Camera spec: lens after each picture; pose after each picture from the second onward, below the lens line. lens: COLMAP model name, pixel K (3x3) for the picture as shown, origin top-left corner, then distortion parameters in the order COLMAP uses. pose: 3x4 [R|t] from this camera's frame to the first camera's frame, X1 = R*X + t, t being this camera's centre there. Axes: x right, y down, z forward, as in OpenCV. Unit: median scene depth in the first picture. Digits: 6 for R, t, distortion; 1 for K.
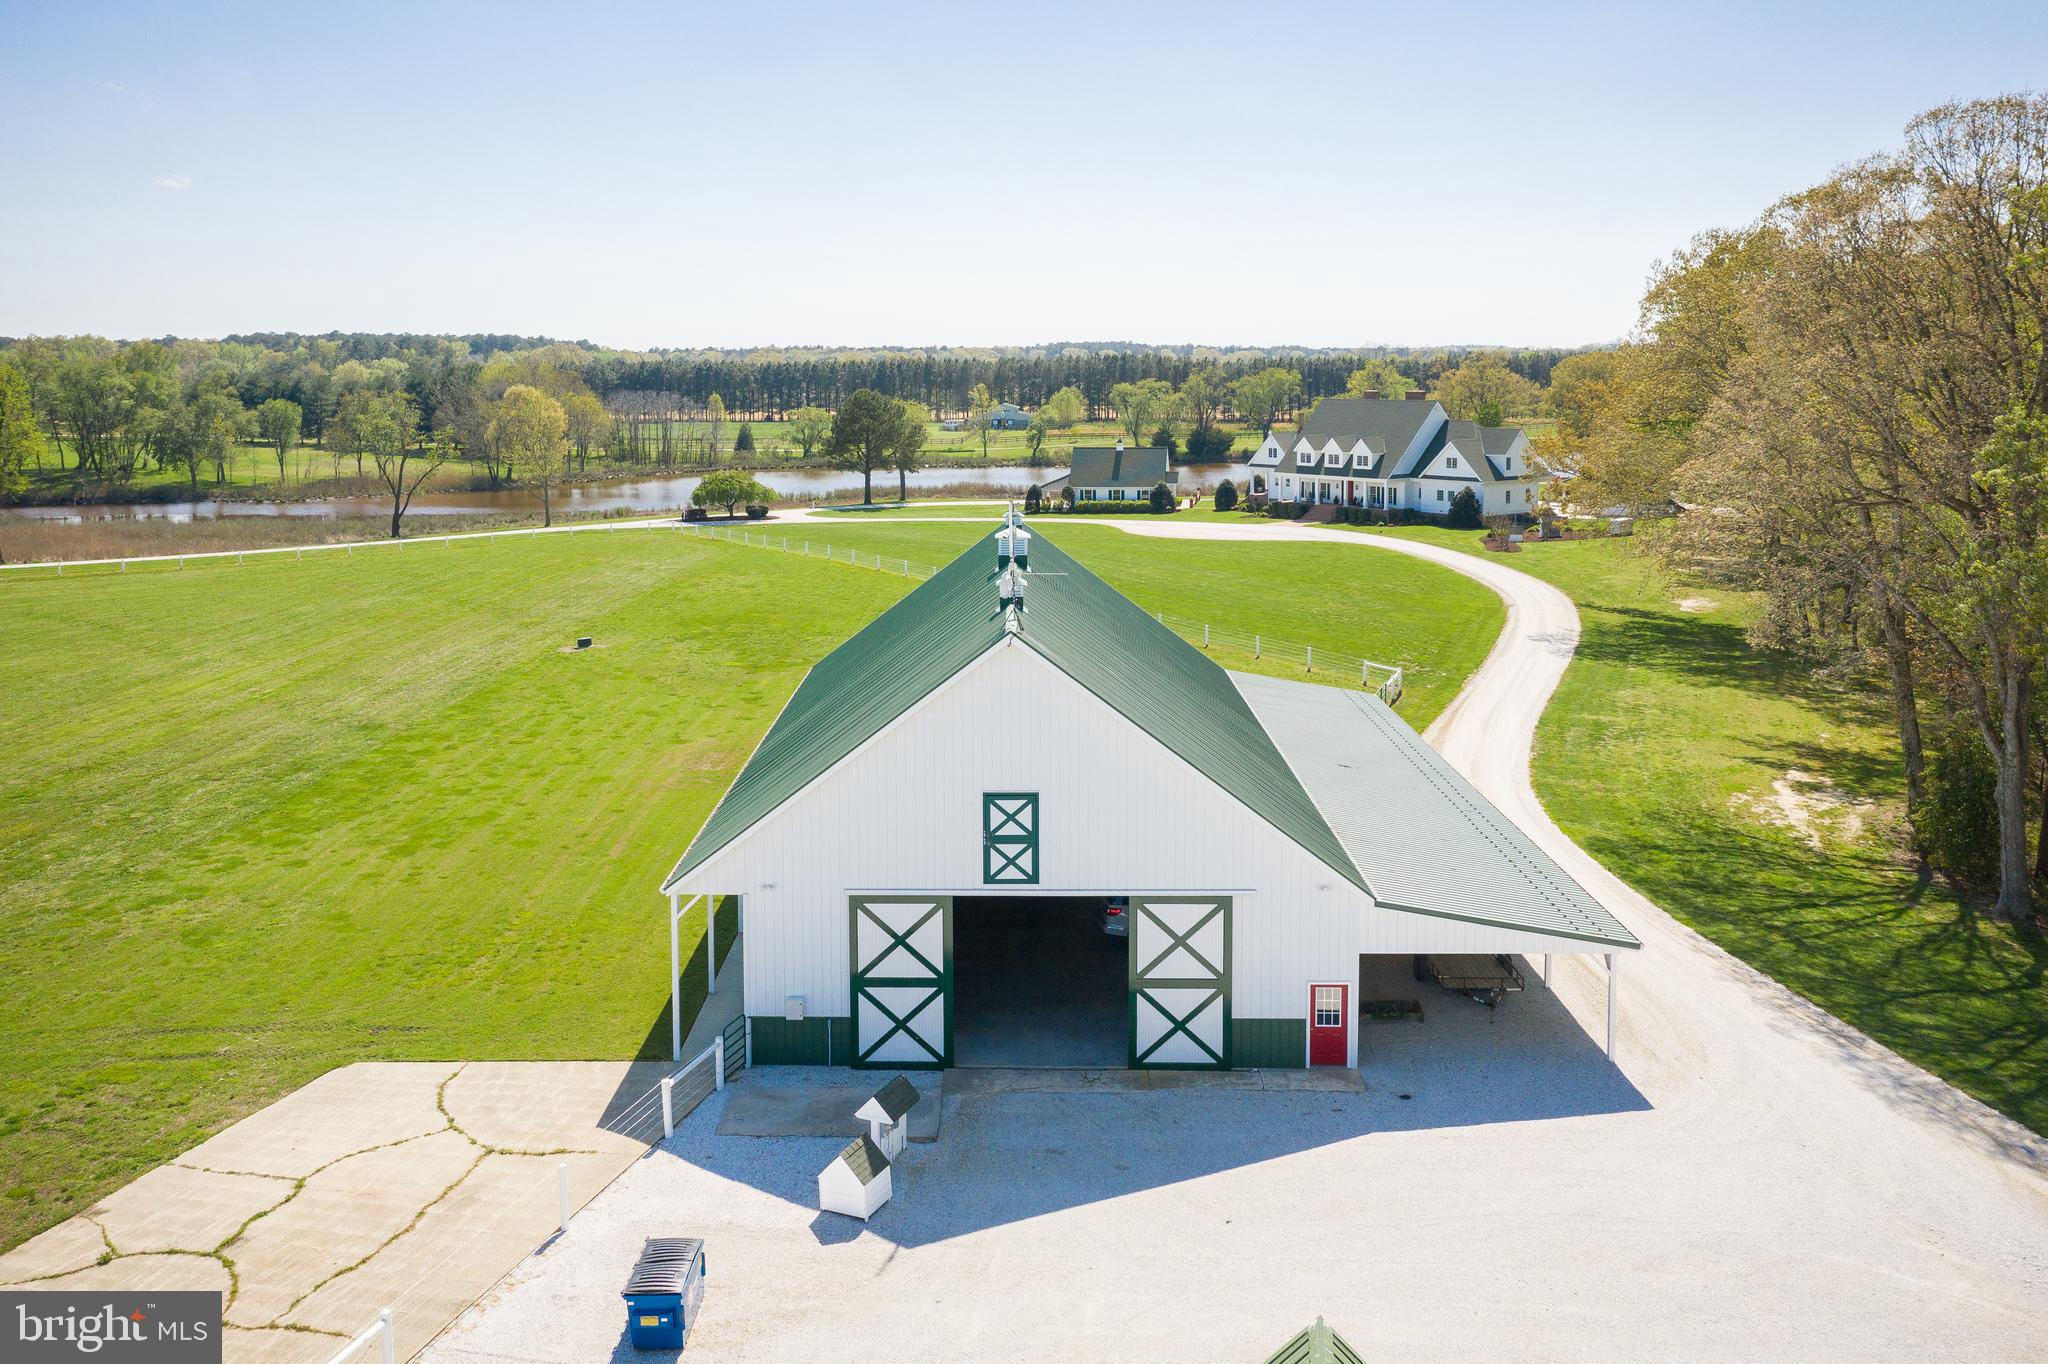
lens RADIAL K [[1635.6, 0, 1021.3], [0, 1635.6, 605.2], [0, 0, 1]] dist [0.005746, 0.002180]
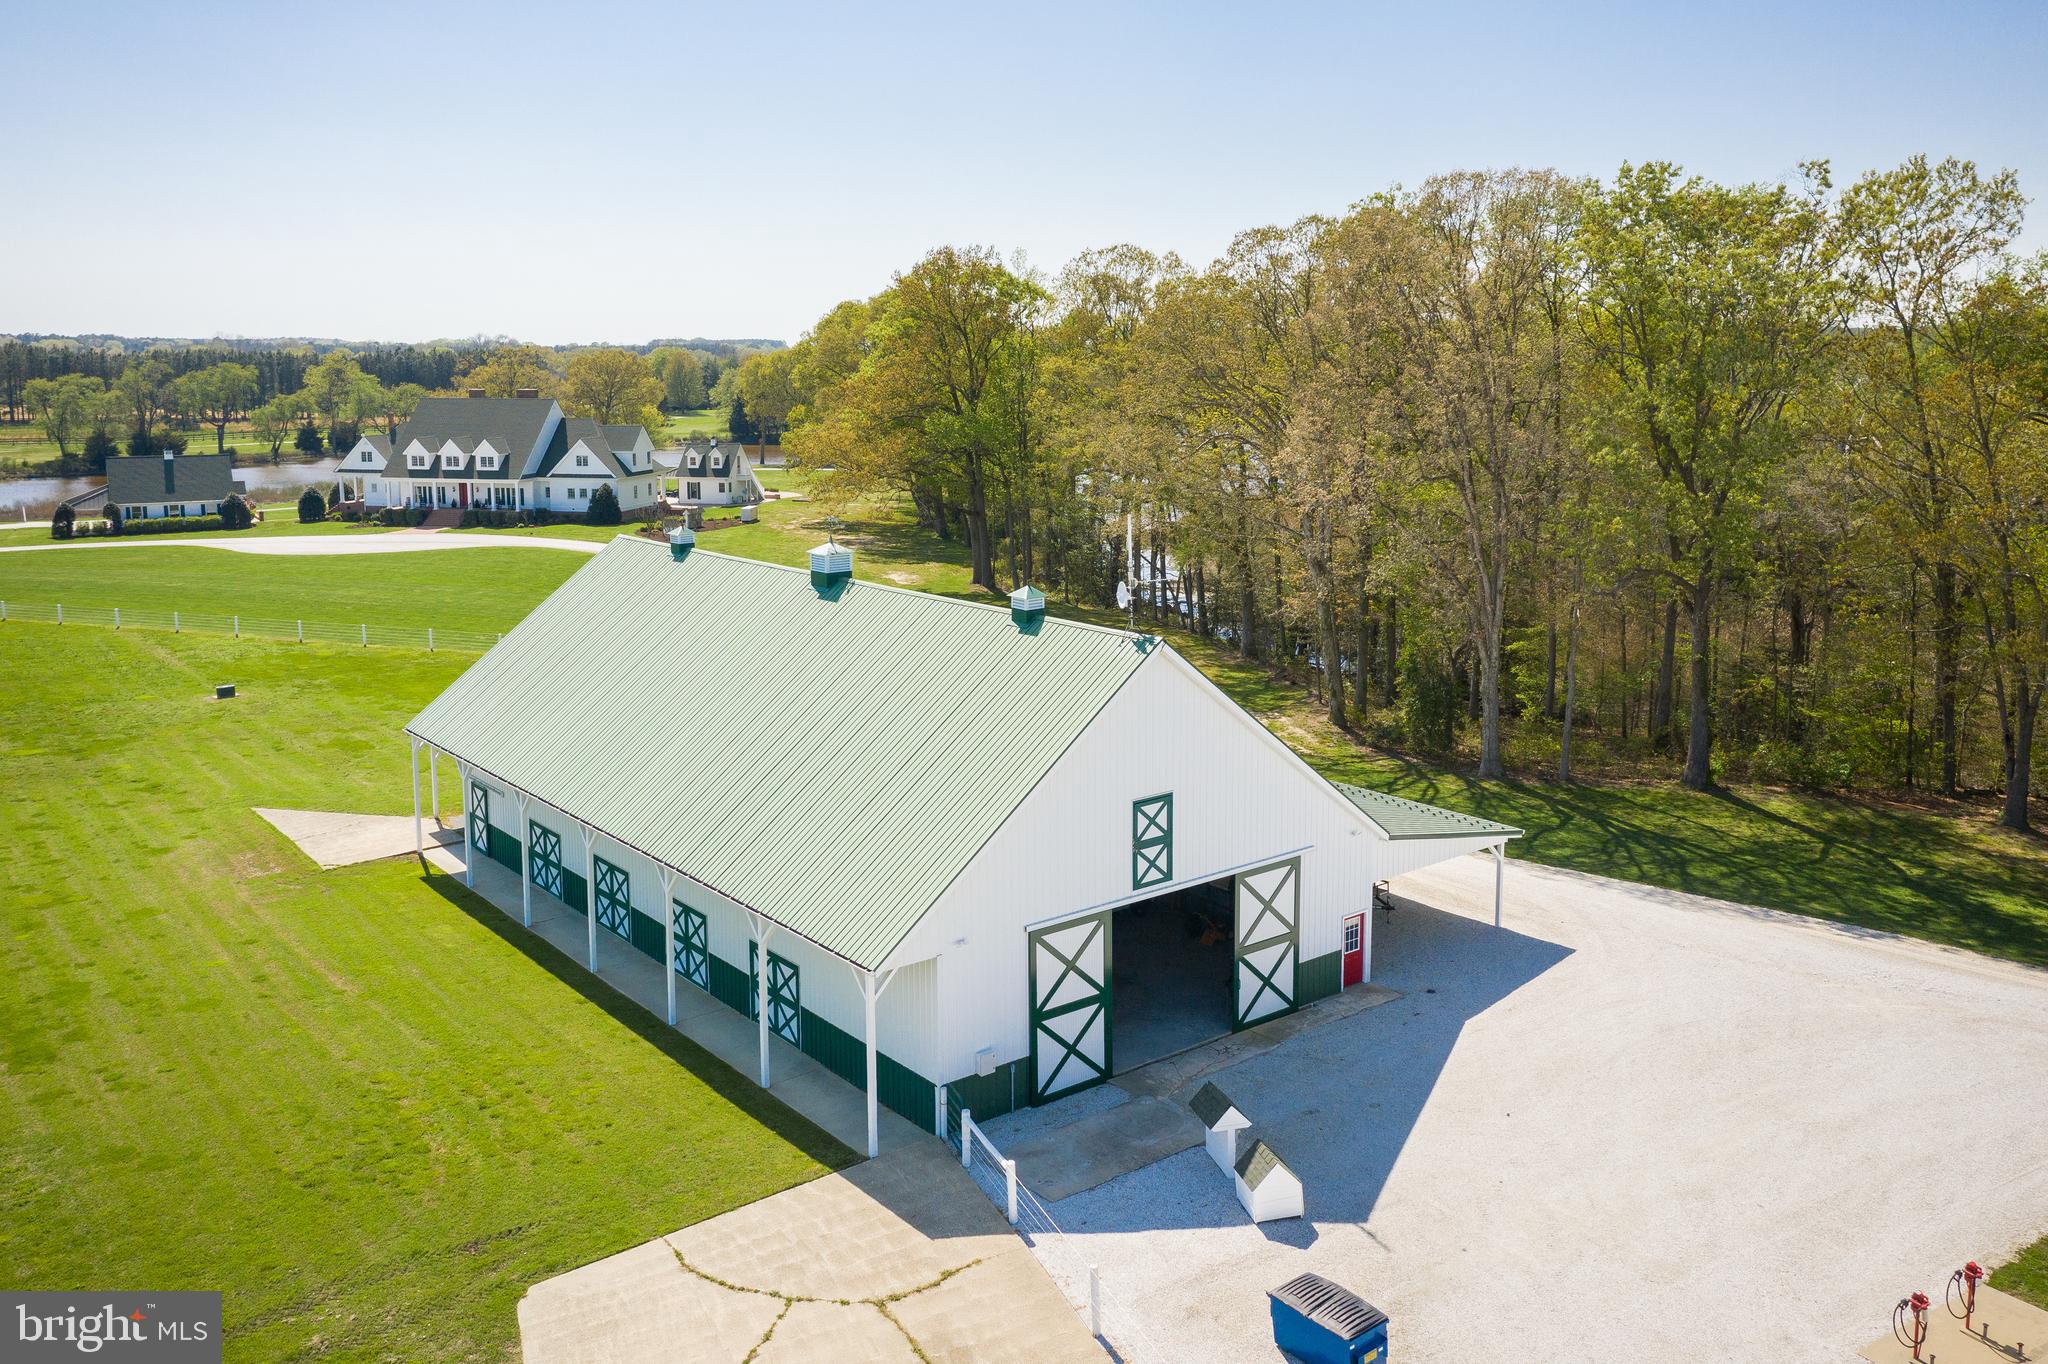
lens RADIAL K [[1586.5, 0, 1024.0], [0, 1586.5, 682.0], [0, 0, 1]] dist [0.006834, 0.008956]
pose [[0.769065, -0.120899, 0.627632, -0.161066], [0.086661, 0.992604, 0.085012, -0.011274], [-0.633268, -0.010989, 0.773854, 0.067705]]
